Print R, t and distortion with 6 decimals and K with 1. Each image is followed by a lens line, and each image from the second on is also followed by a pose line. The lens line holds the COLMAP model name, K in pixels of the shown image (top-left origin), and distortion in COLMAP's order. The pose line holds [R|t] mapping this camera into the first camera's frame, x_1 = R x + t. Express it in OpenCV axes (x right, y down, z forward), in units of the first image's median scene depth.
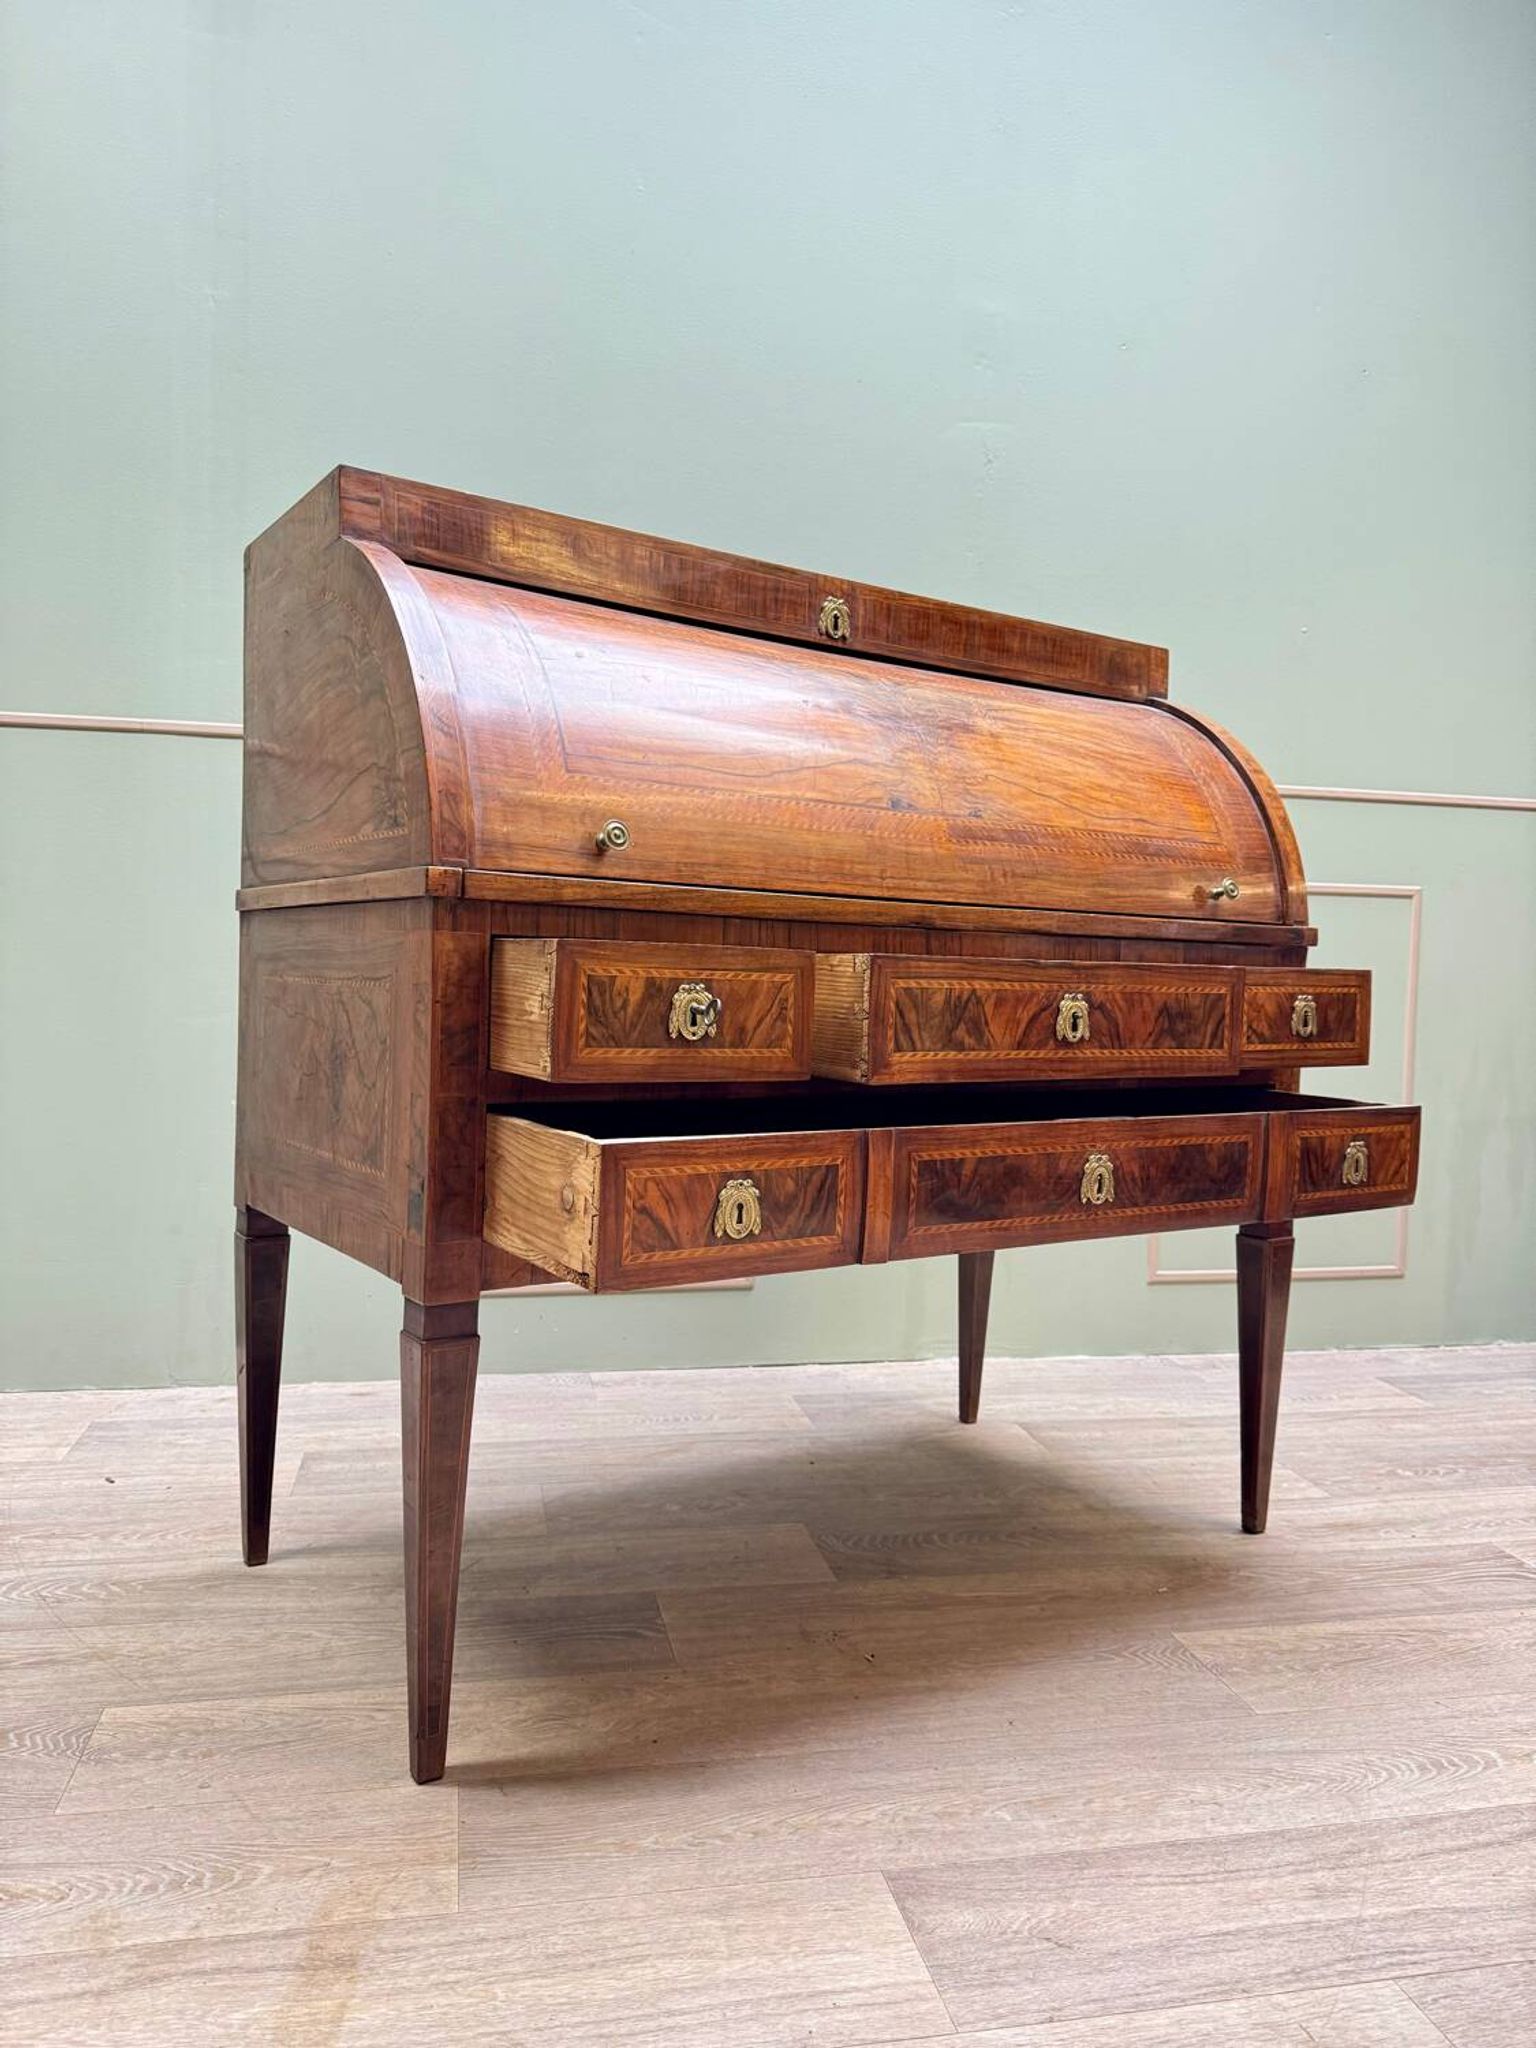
lens RADIAL K [[1459.5, 0, 778.5], [0, 1459.5, 1015.9], [0, 0, 1]] dist [0.054371, -0.065113]
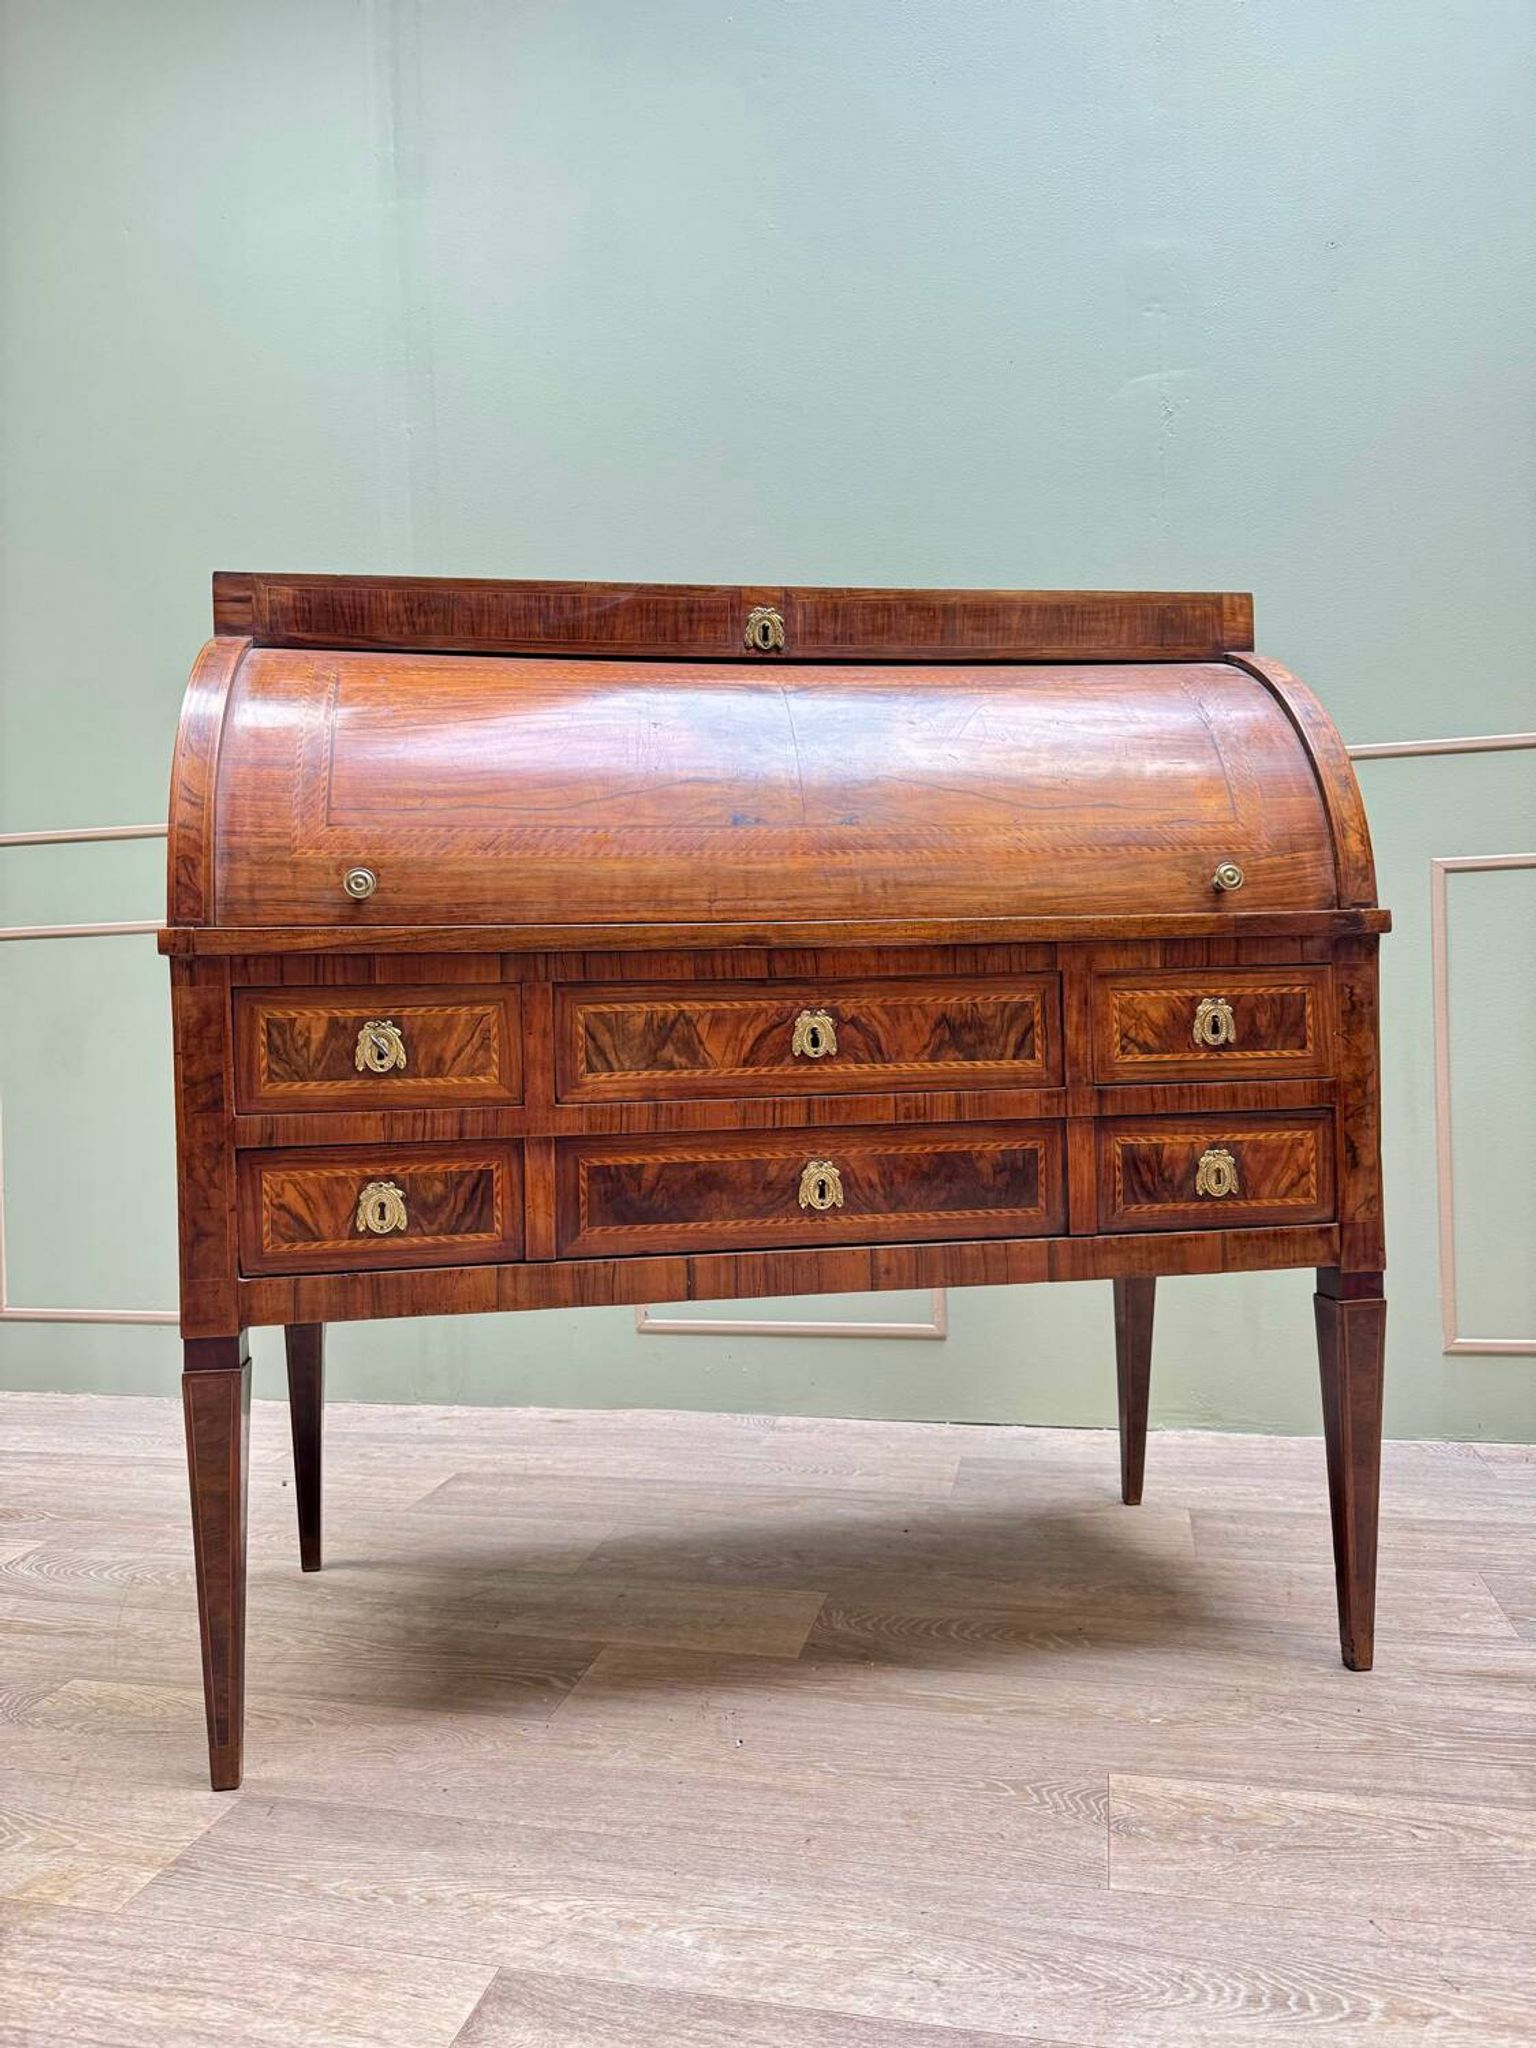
lens RADIAL K [[1449.7, 0, 768.0], [0, 1449.7, 1024.0], [0, 0, 1]] dist [0.069004, -0.079369]
pose [[0.902027, -0.051006, -0.428656, 0.556126], [0.041002, 0.998629, -0.032545, 0.019387], [0.429728, 0.011781, 0.902882, 0.195441]]
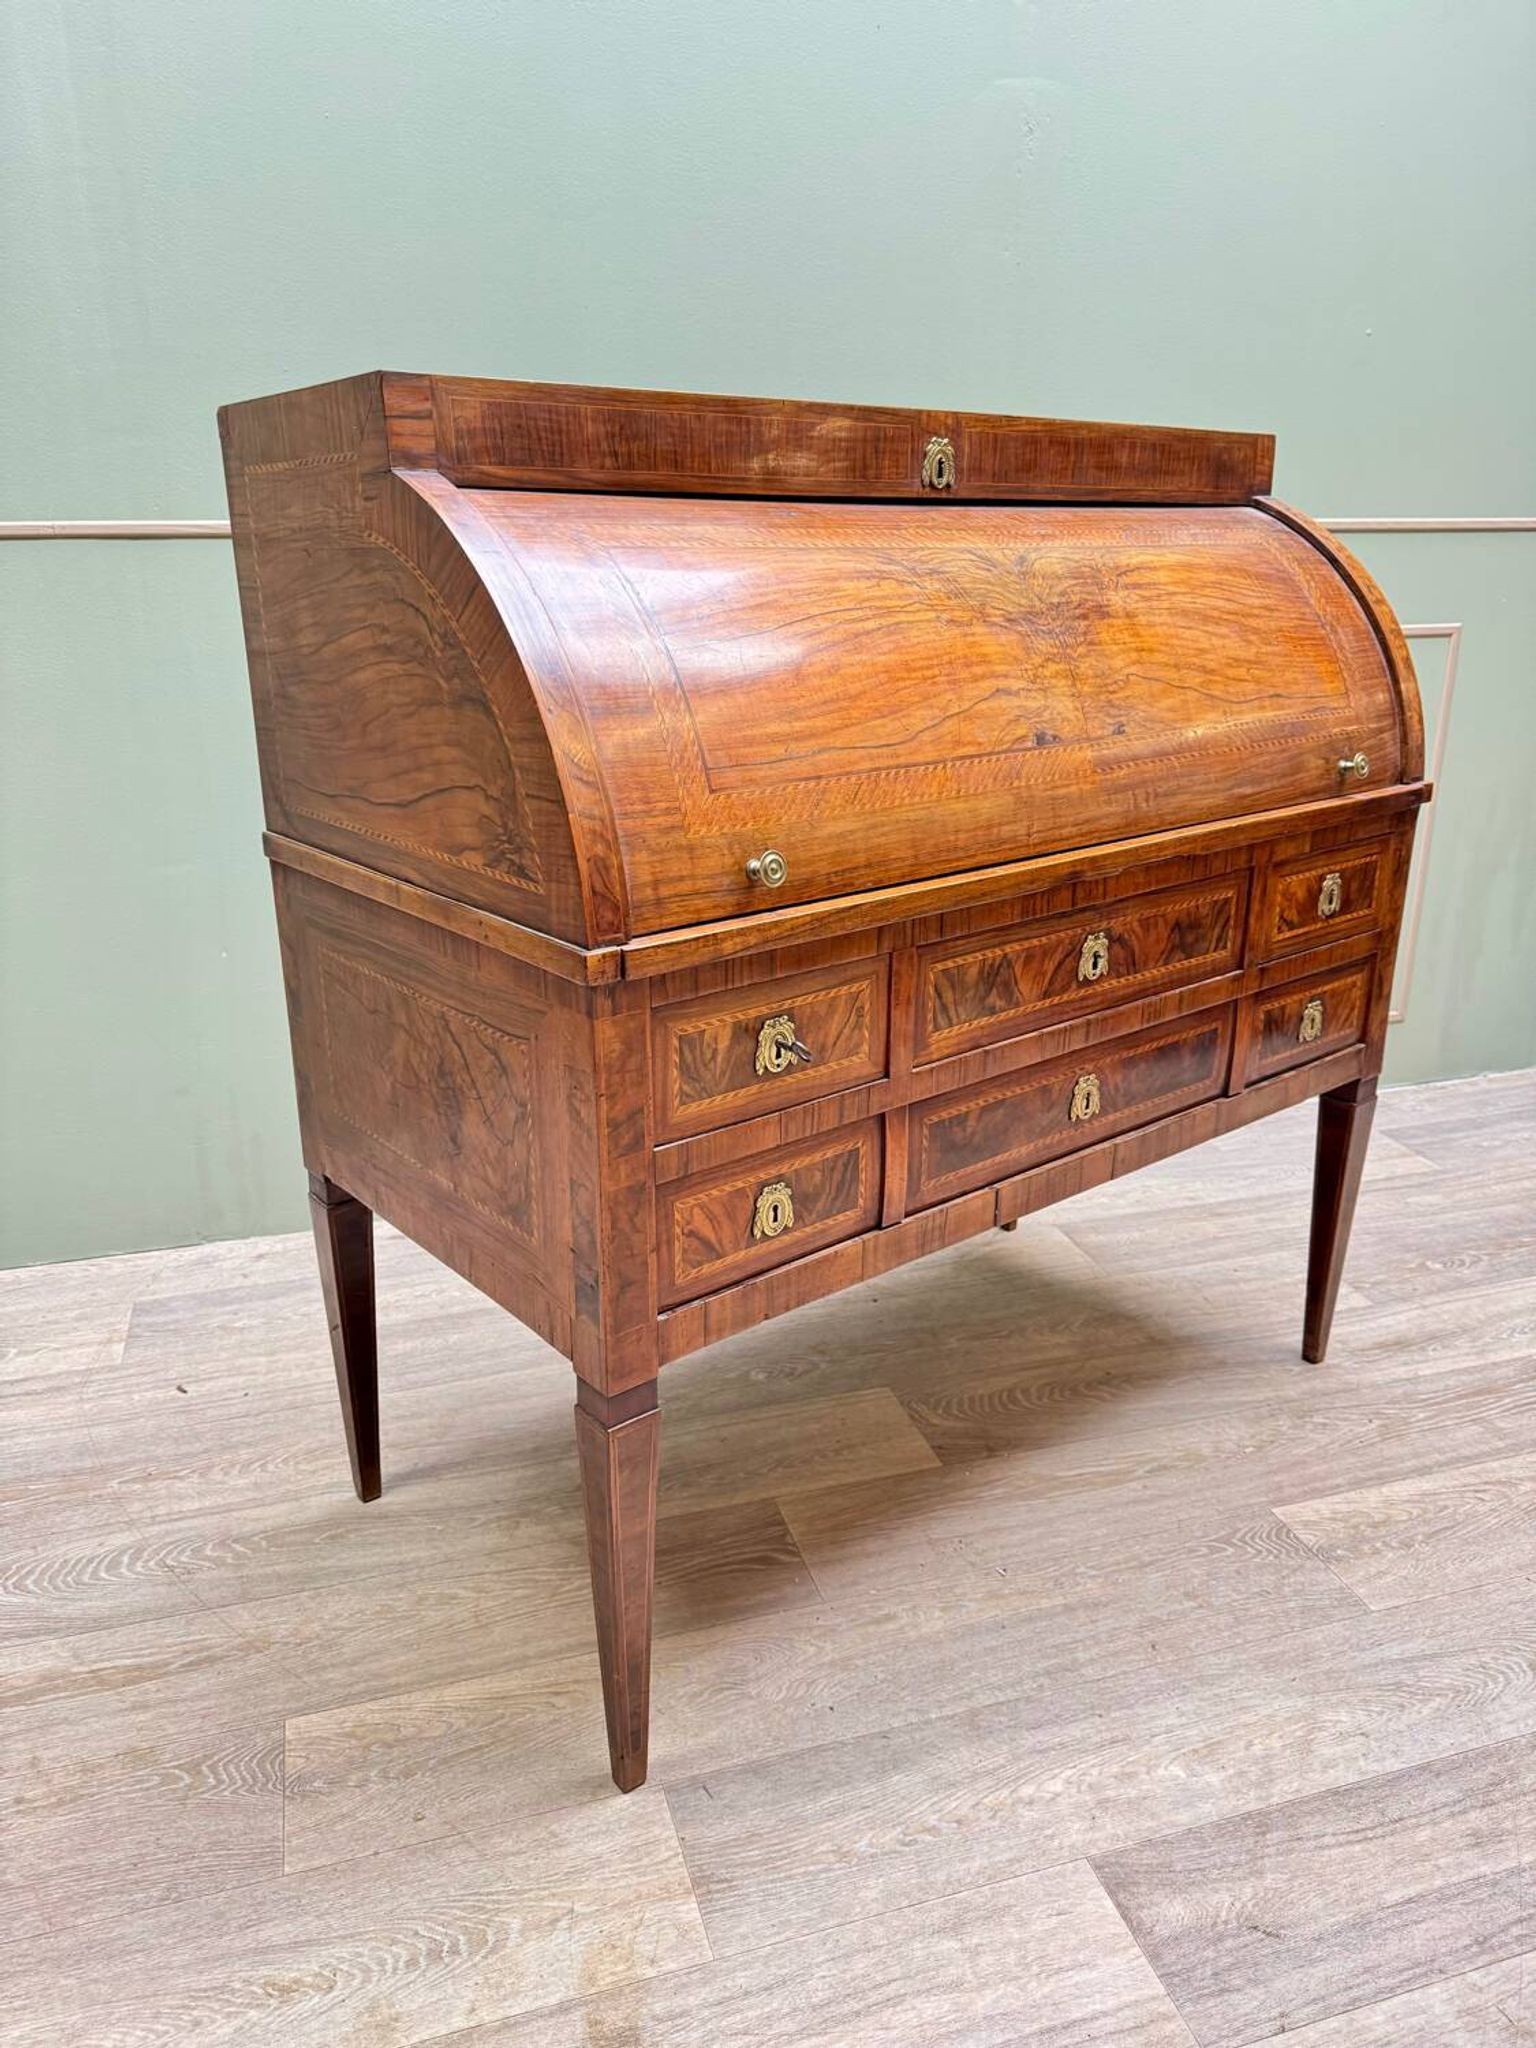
lens RADIAL K [[1455.9, 0, 774.9], [0, 1455.9, 1034.1], [0, 0, 1]] dist [0.090529, -0.117313]
pose [[0.995765, -0.055650, 0.073175, -0.172765], [0.031526, 0.954409, 0.296831, -0.274883], [-0.086357, -0.293268, 0.952122, 0.144338]]
